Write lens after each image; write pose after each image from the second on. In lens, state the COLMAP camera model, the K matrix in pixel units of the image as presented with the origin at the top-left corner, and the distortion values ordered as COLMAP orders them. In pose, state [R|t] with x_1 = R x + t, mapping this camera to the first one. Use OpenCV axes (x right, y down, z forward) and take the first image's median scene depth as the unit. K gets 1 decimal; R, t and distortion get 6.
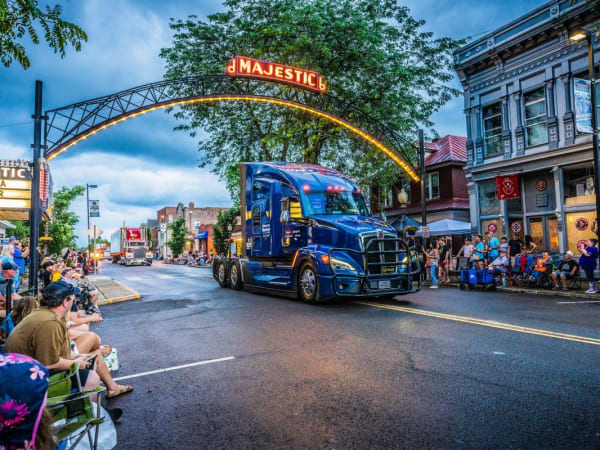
lens RADIAL K [[464.1, 0, 299.6], [0, 464.1, 229.0], [0, 0, 1]] dist [-0.011763, 0.001161]
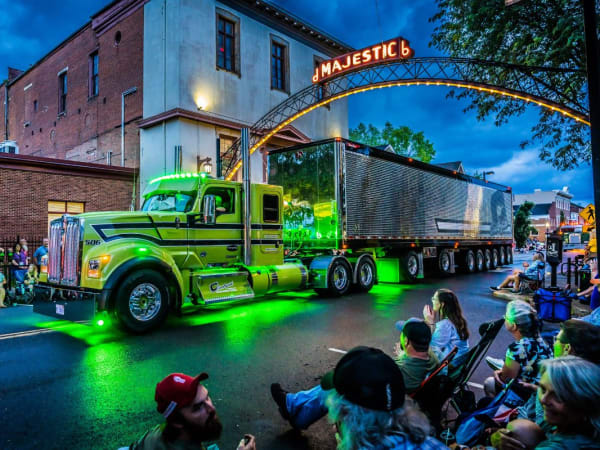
lens RADIAL K [[443.8, 0, 265.3], [0, 443.8, 222.7], [0, 0, 1]] dist [-0.001663, -0.007167]
pose [[0.335111, -0.028697, -0.941741, 0.643470], [0.057666, 0.998287, -0.009900, -0.003751], [0.940412, -0.050989, 0.336192, 0.431902]]
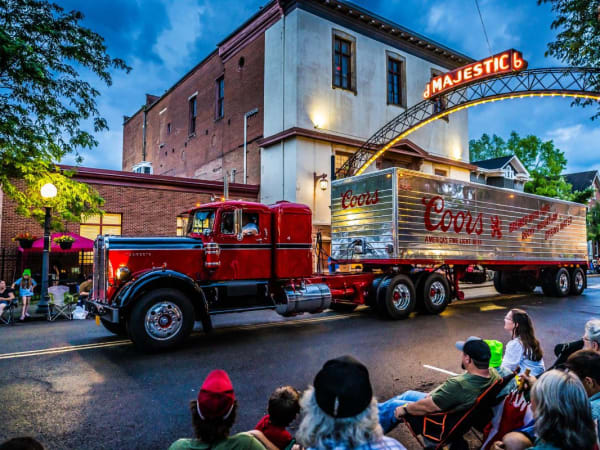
lens RADIAL K [[443.8, 0, 322.3], [0, 443.8, 222.0], [0, 0, 1]] dist [-0.001663, -0.007167]
pose [[0.190991, -0.058796, -0.979829, 0.667257], [0.055326, 0.997262, -0.049058, -0.006462], [0.980031, -0.044841, 0.193721, 0.448879]]
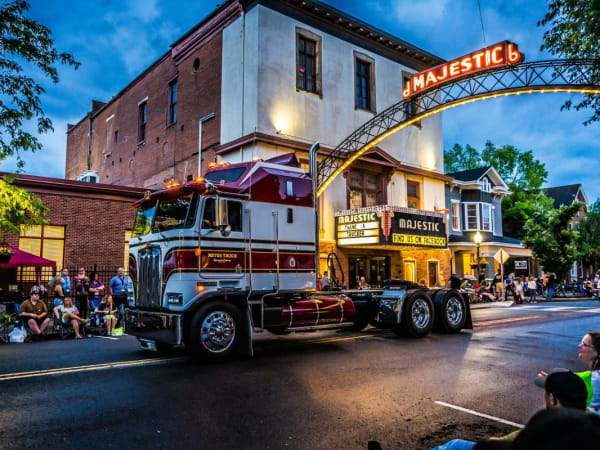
lens RADIAL K [[475.8, 0, 269.0], [0, 475.8, 222.8], [0, 0, 1]] dist [-0.004409, 0.000725]
pose [[0.177313, -0.093926, -0.979662, 0.624566], [0.049376, 0.995031, -0.086462, -0.000039], [0.982915, -0.033041, 0.181069, 0.432472]]
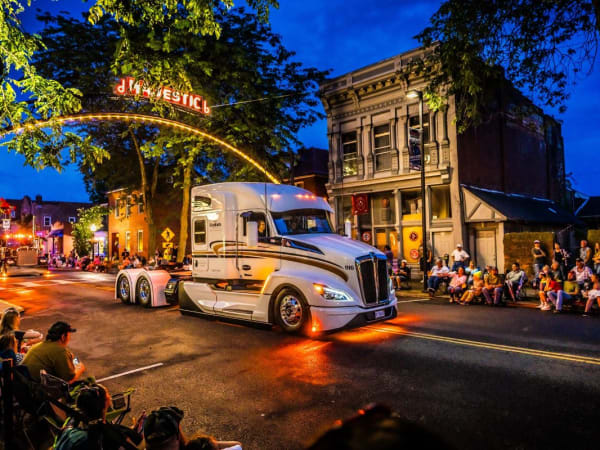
lens RADIAL K [[464.1, 0, 306.2], [0, 464.1, 226.6], [0, 0, 1]] dist [-0.011763, 0.001161]
pose [[0.953498, 0.013376, 0.301103, -0.048249], [-0.016646, 0.999827, 0.008296, -0.039197], [-0.300940, -0.012922, 0.953556, -0.111203]]
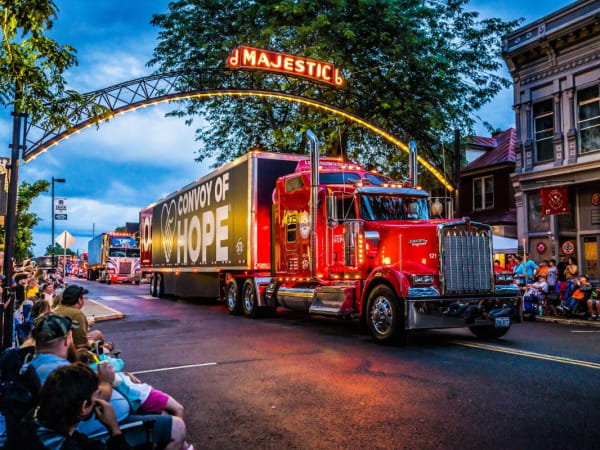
lens RADIAL K [[637.2, 0, 334.0], [0, 637.2, 225.1], [0, 0, 1]] dist [-0.007736, 0.000000]
pose [[0.999691, 0.024860, 0.000749, 0.041661], [-0.024837, 0.999438, -0.022503, -0.008246], [-0.001308, 0.022477, 0.999747, -0.169331]]
